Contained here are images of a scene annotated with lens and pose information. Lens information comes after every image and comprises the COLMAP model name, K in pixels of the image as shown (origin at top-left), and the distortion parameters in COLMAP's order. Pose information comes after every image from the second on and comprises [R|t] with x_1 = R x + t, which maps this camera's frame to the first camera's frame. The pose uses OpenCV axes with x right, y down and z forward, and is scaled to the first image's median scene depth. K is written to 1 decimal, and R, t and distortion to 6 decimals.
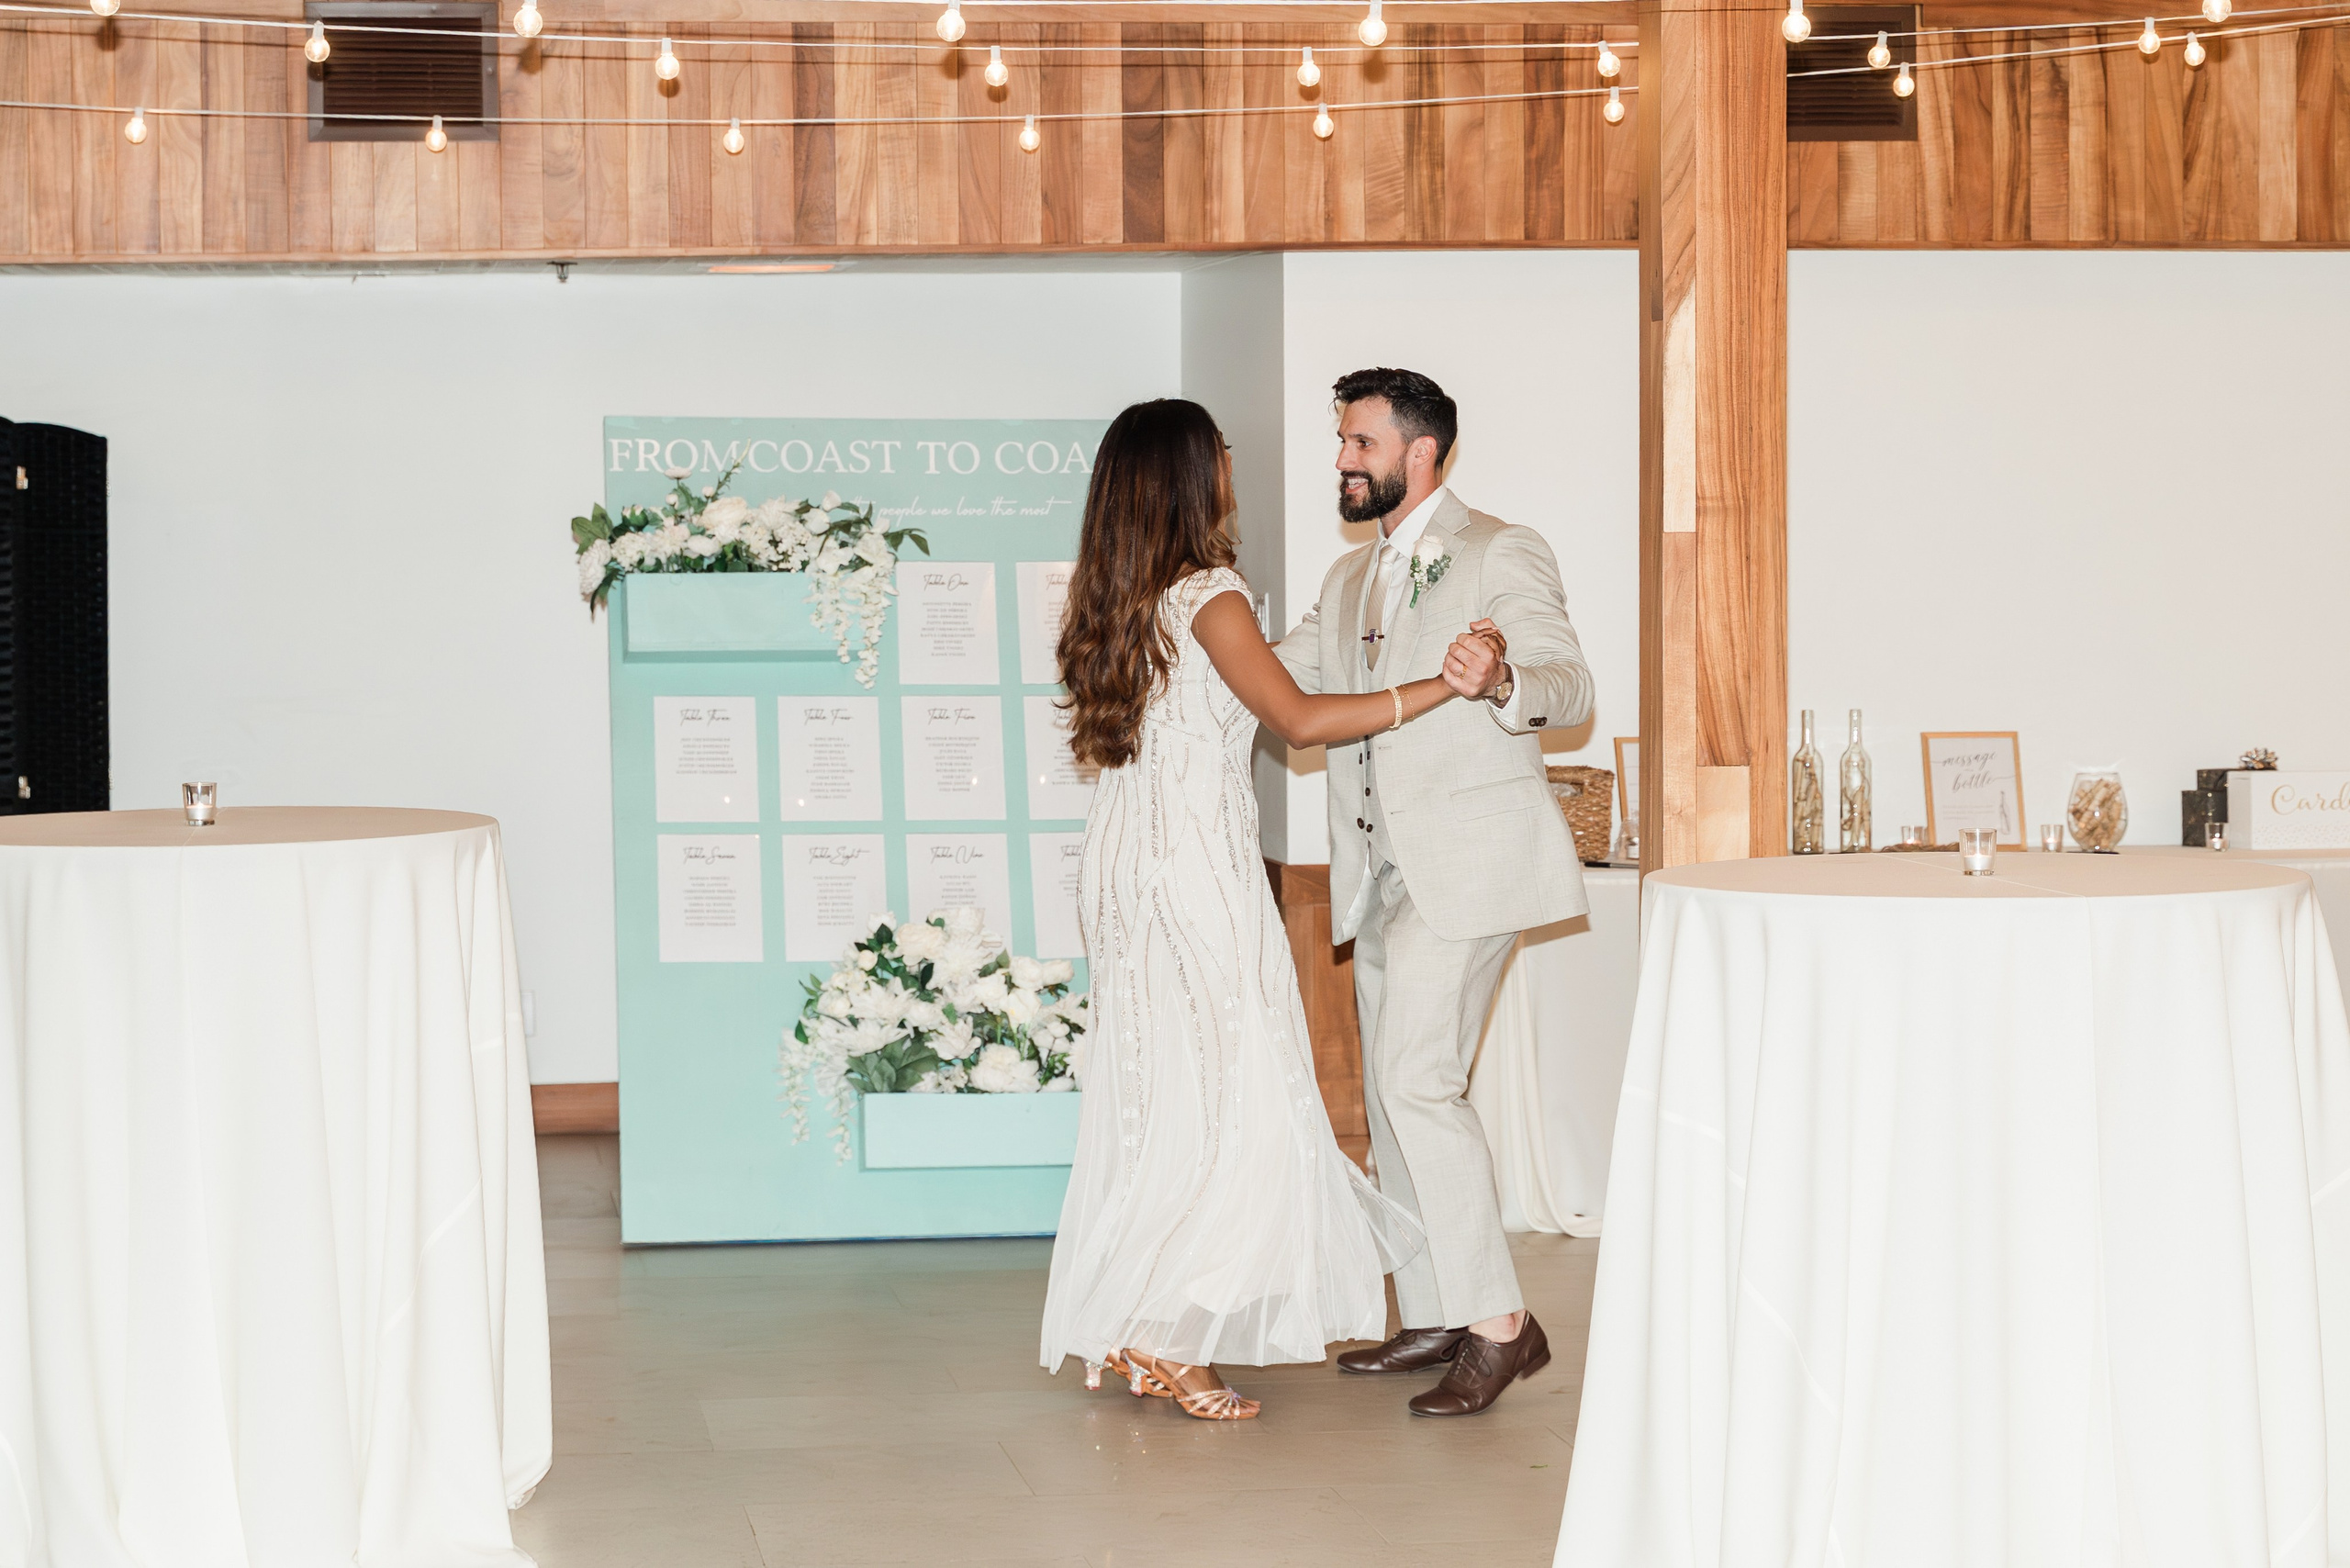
lens RADIAL K [[4946.0, 0, 1171.9], [0, 4946.0, 682.2], [0, 0, 1]] dist [-0.007593, 0.202614]
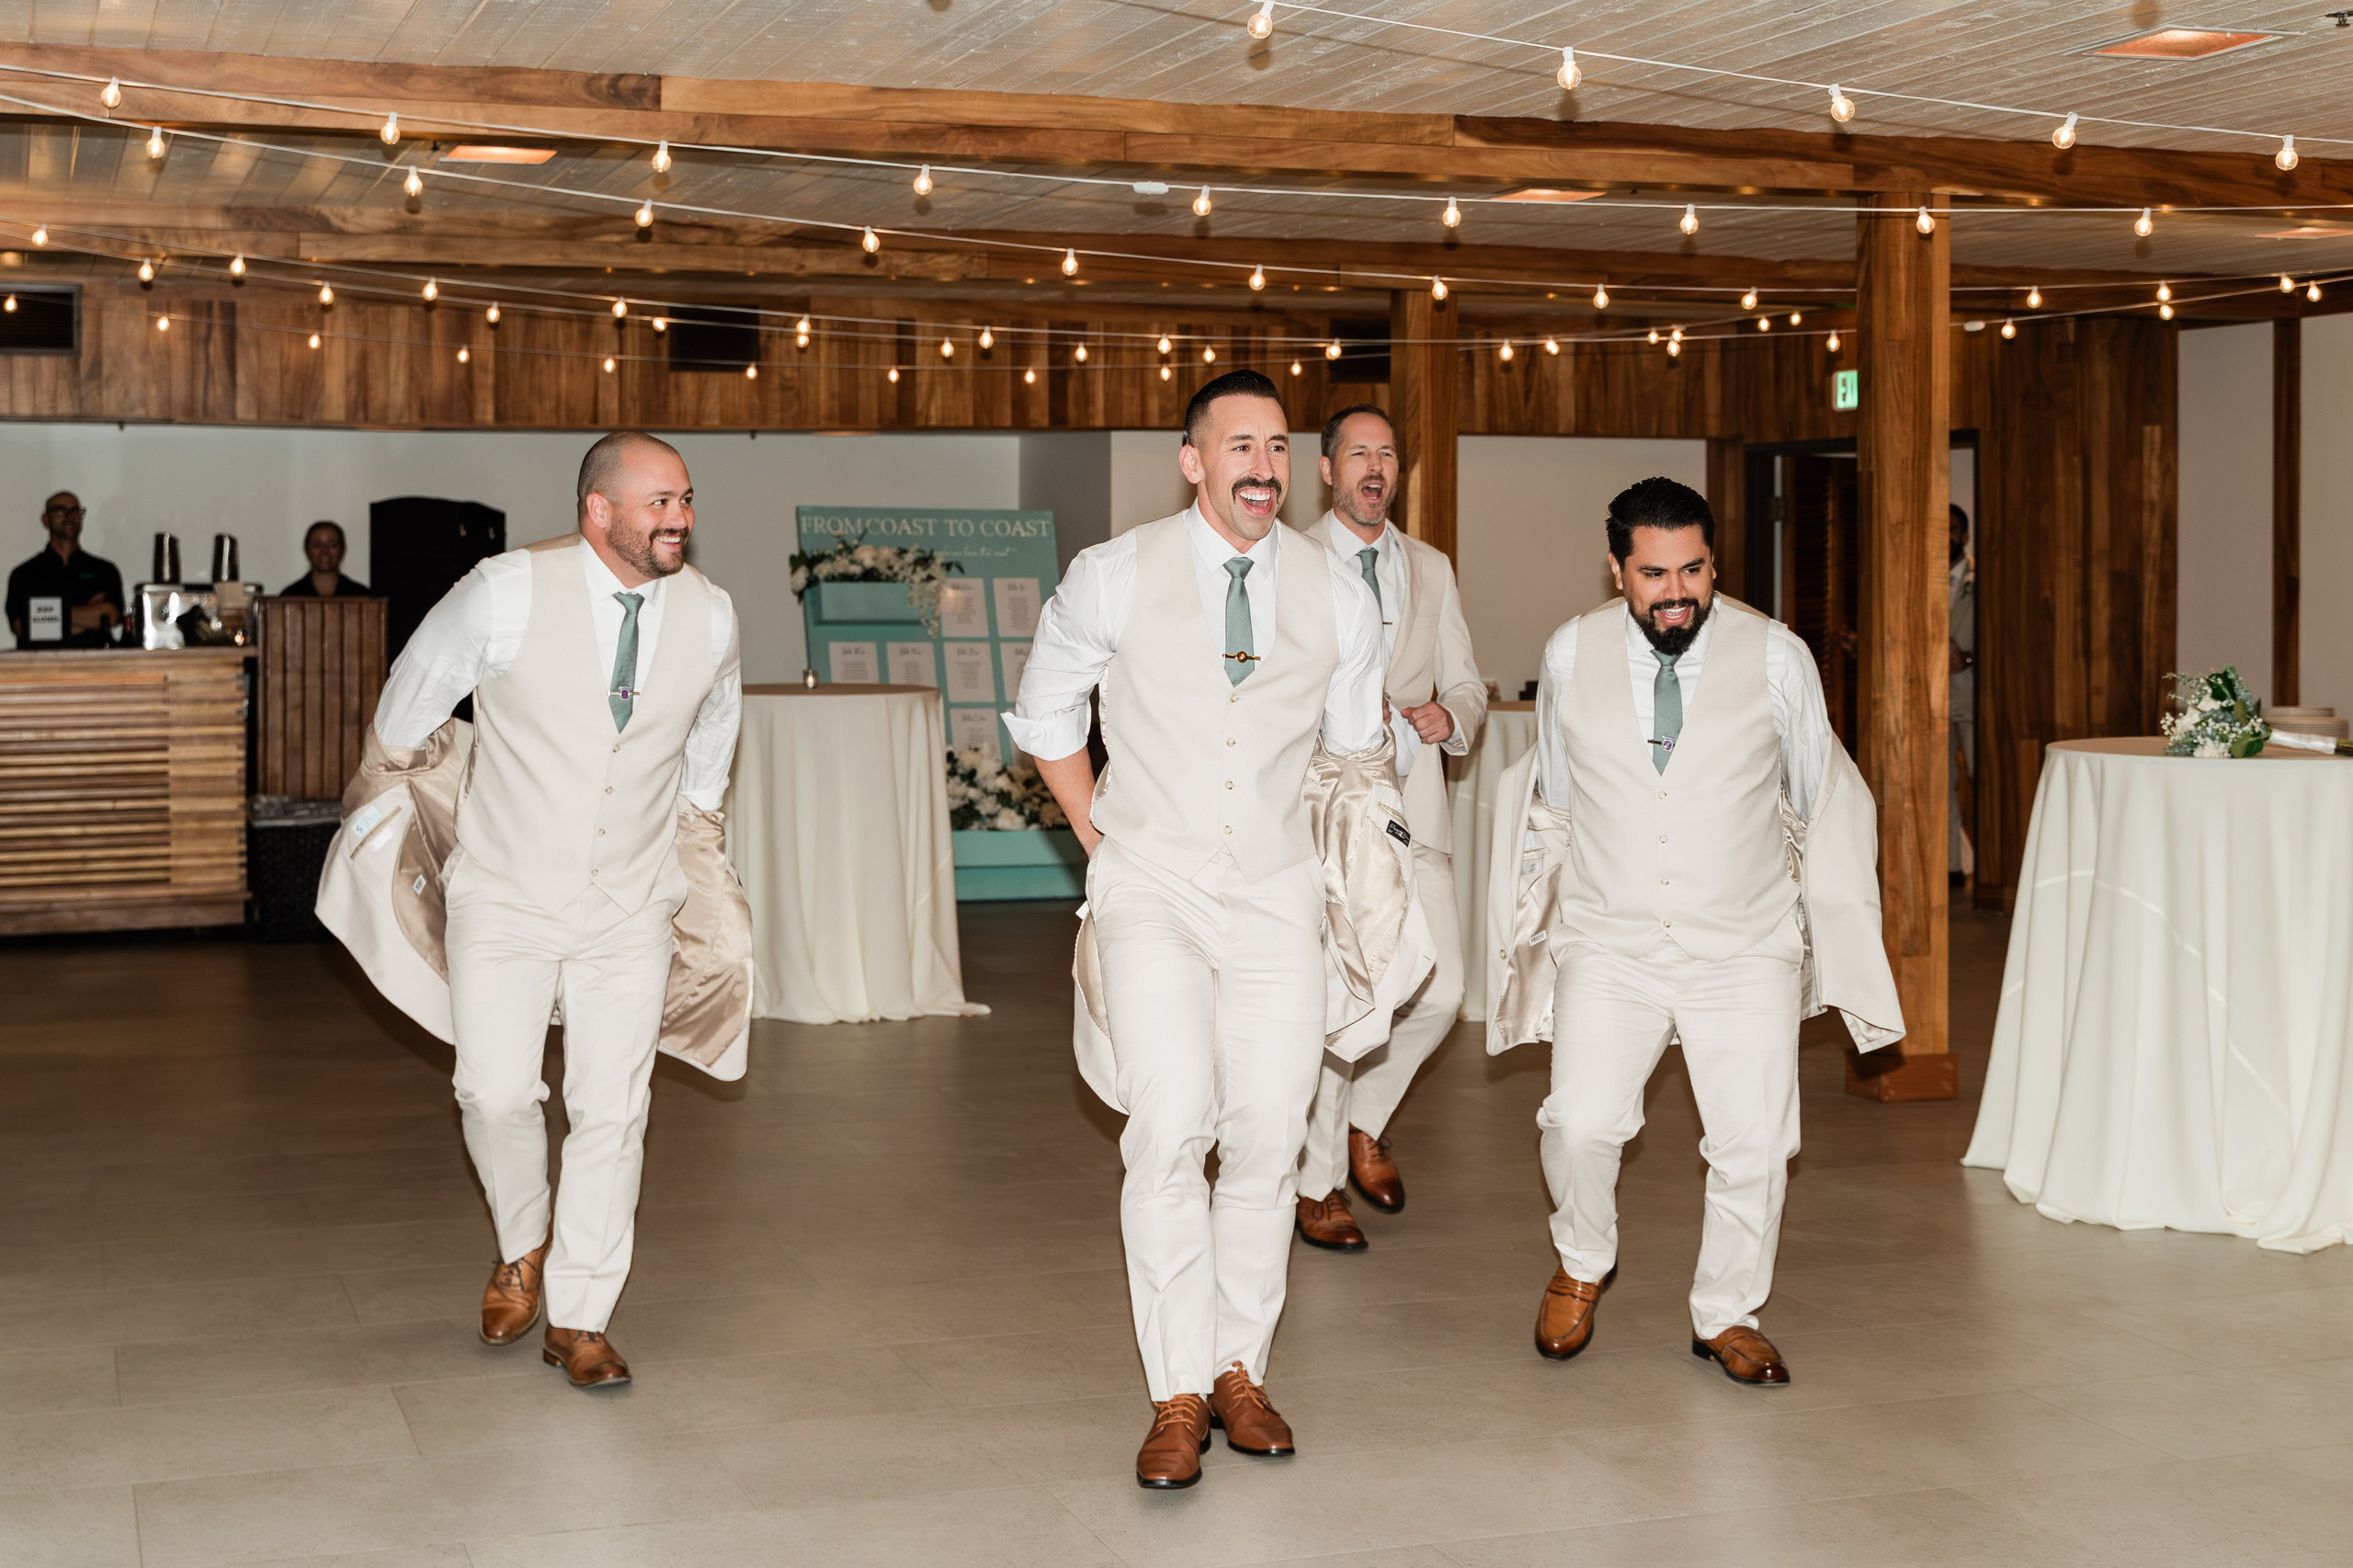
lens RADIAL K [[3127.7, 0, 1069.2], [0, 3127.7, 568.3], [0, 0, 1]] dist [-0.001573, 0.004917]
pose [[0.984769, 0.008673, 0.173653, -0.233610], [-0.003150, 0.999481, -0.032054, 0.013924], [-0.173841, 0.031019, 0.984285, -0.306218]]
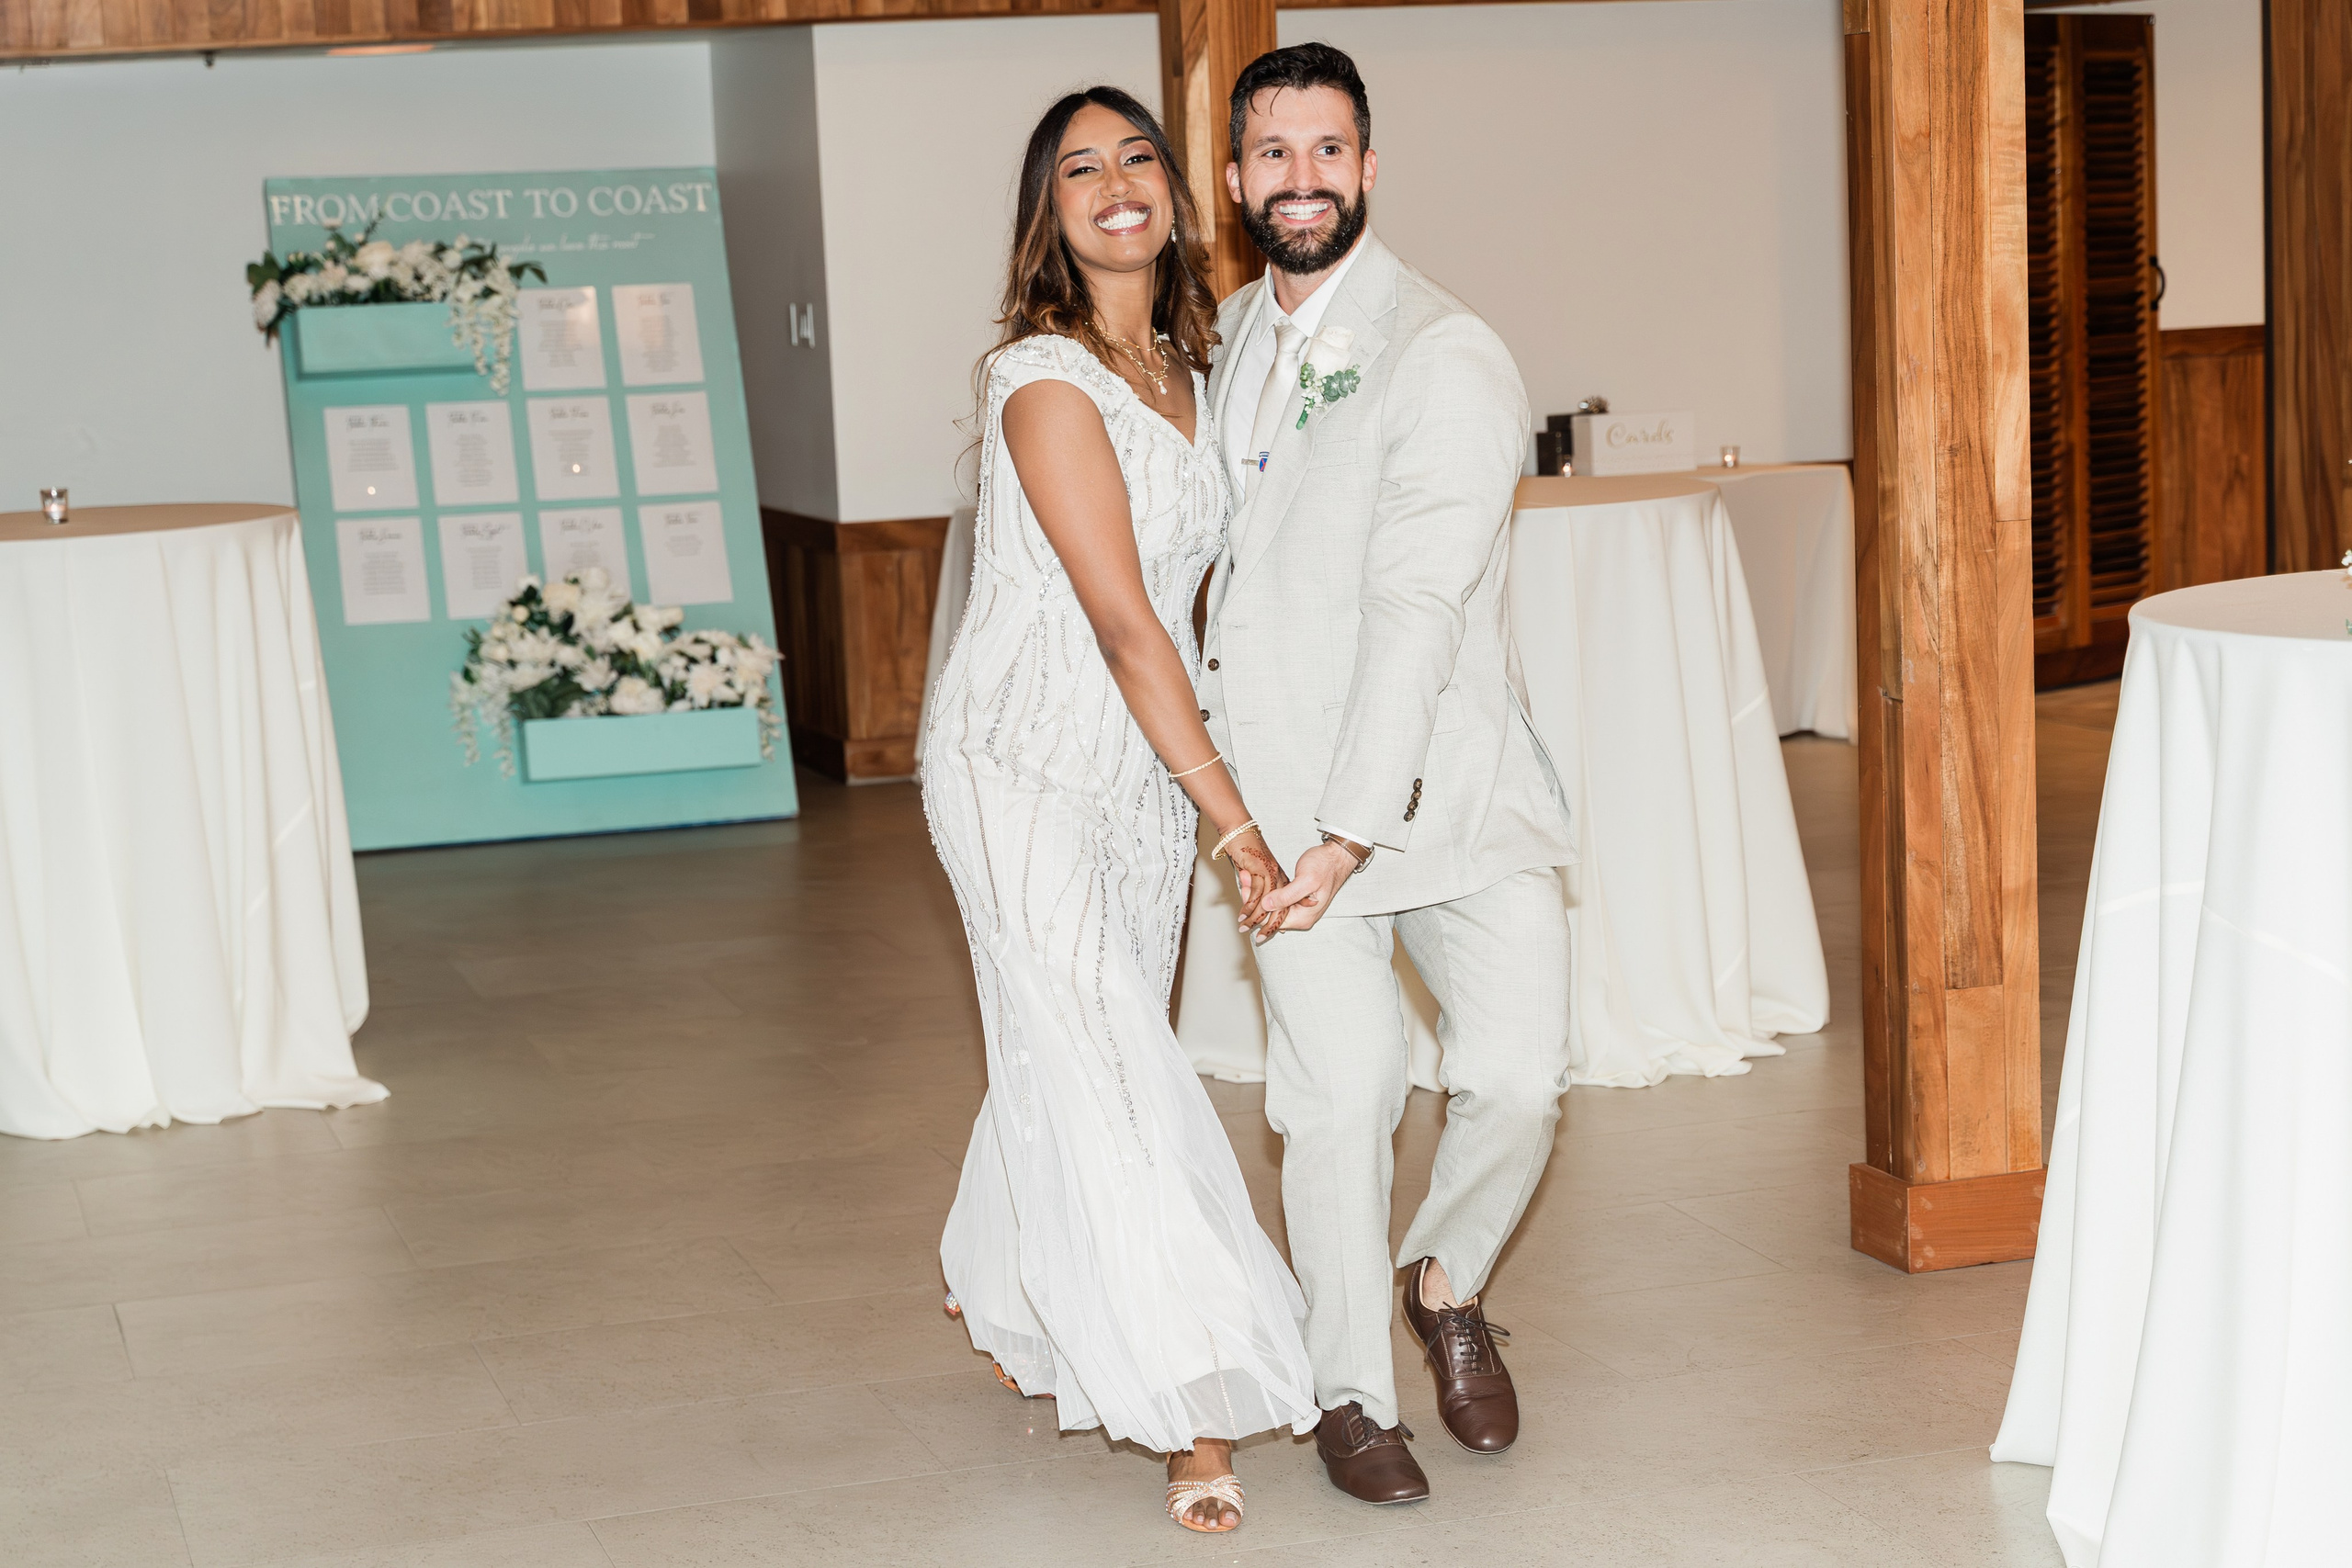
lens RADIAL K [[4235.2, 0, 1176.0], [0, 4235.2, 784.0], [0, 0, 1]] dist [-0.005667, 0.029409]
pose [[0.987554, -0.055482, 0.147168, -0.056155], [0.041113, 0.994243, 0.098946, 0.000323], [-0.151810, -0.091665, 0.984150, -0.070951]]
